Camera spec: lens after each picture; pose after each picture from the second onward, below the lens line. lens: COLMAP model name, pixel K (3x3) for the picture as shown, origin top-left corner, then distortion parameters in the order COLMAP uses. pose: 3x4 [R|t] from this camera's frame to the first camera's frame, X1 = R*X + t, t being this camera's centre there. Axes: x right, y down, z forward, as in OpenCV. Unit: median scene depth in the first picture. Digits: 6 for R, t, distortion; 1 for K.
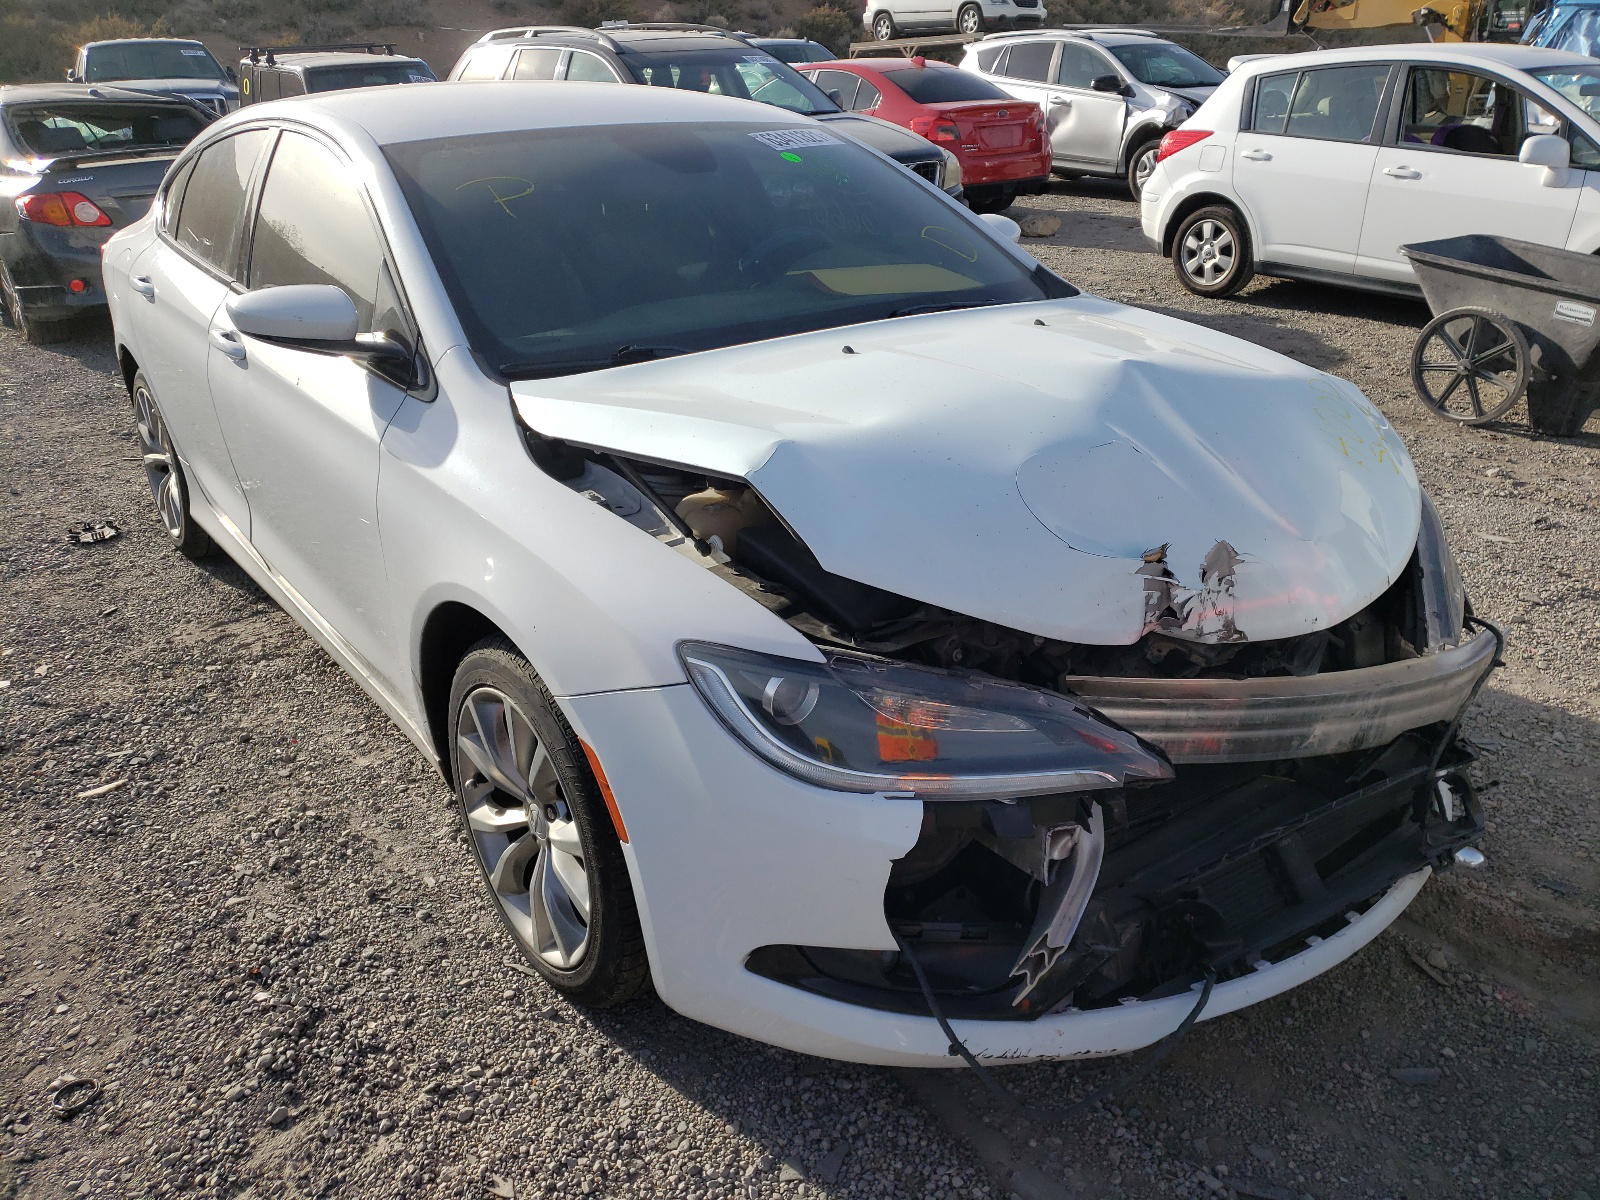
lens RADIAL K [[1351.3, 0, 800.0], [0, 1351.3, 600.0], [0, 0, 1]] dist [0.004622, -0.002816]
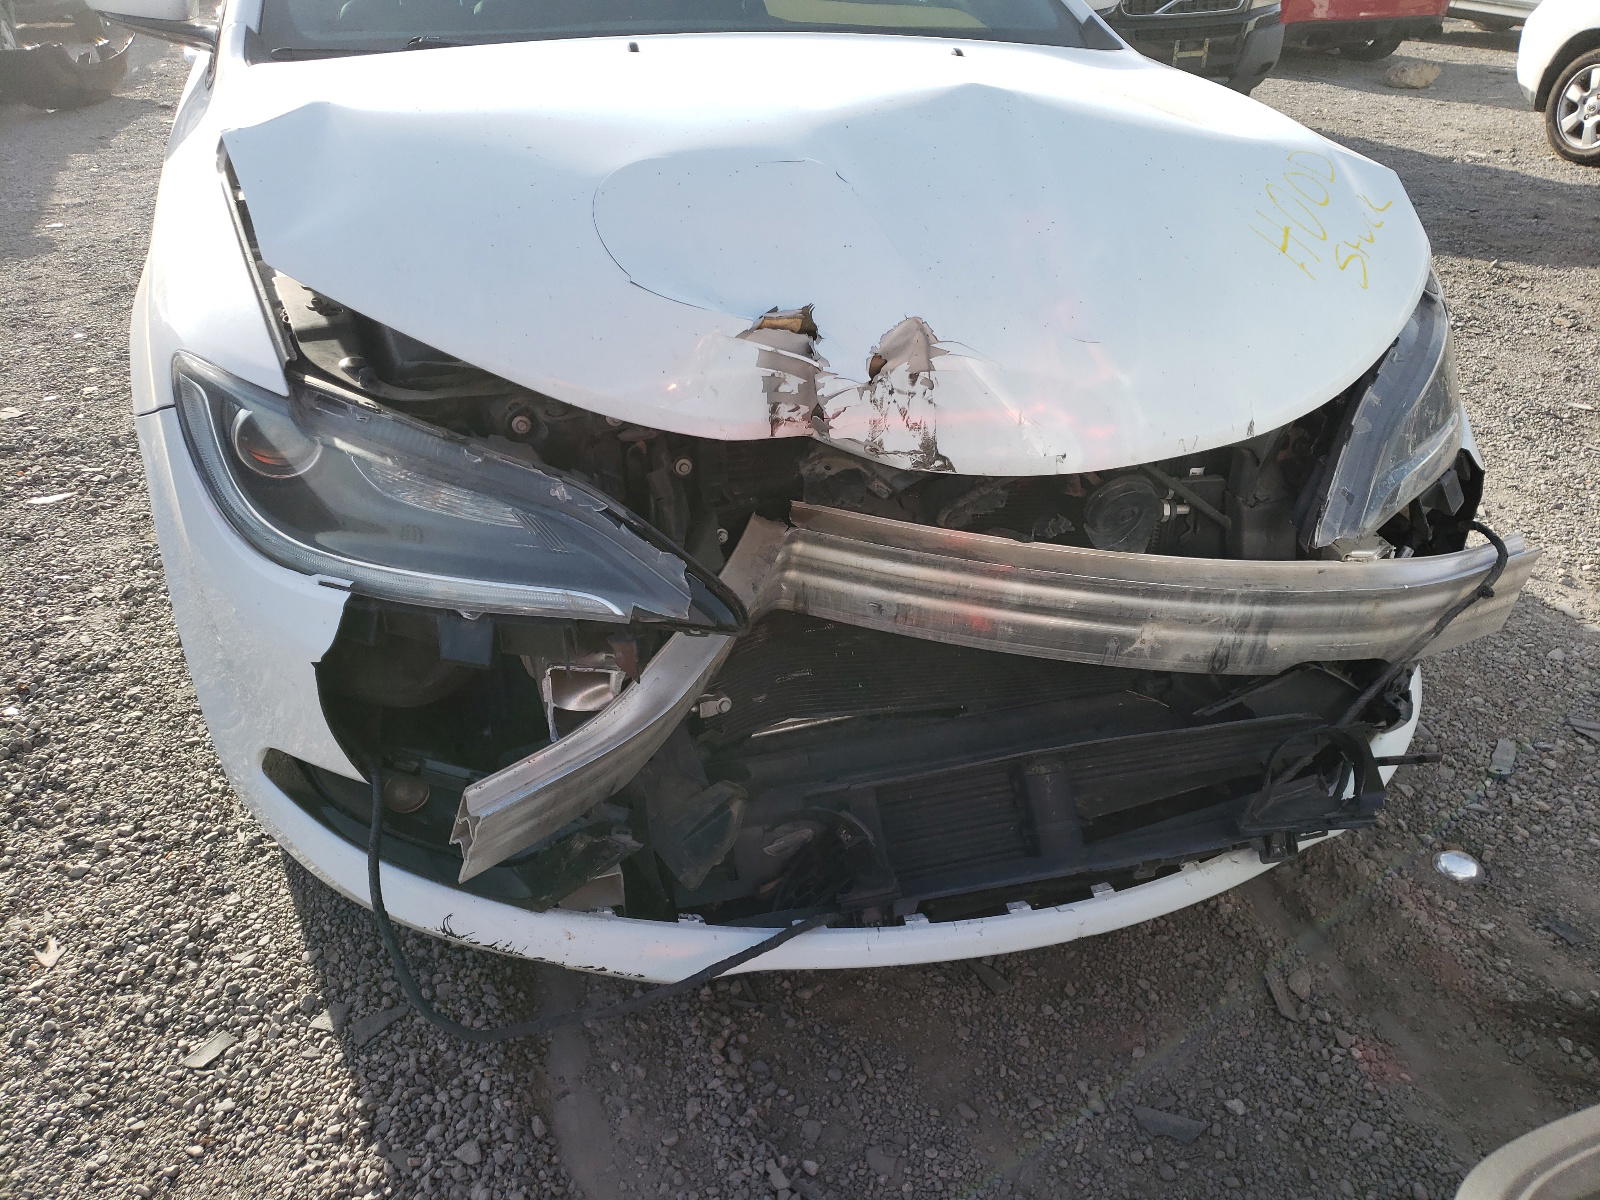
lens RADIAL K [[1301.1, 0, 800.0], [0, 1301.1, 600.0], [0, 0, 1]] dist [0.029566, -0.008932]
pose [[0.944367, 0.171308, -0.280757, 0.419062], [-0.143313, 0.982673, 0.117539, 0.025149], [0.296027, -0.070764, 0.952555, 0.301939]]
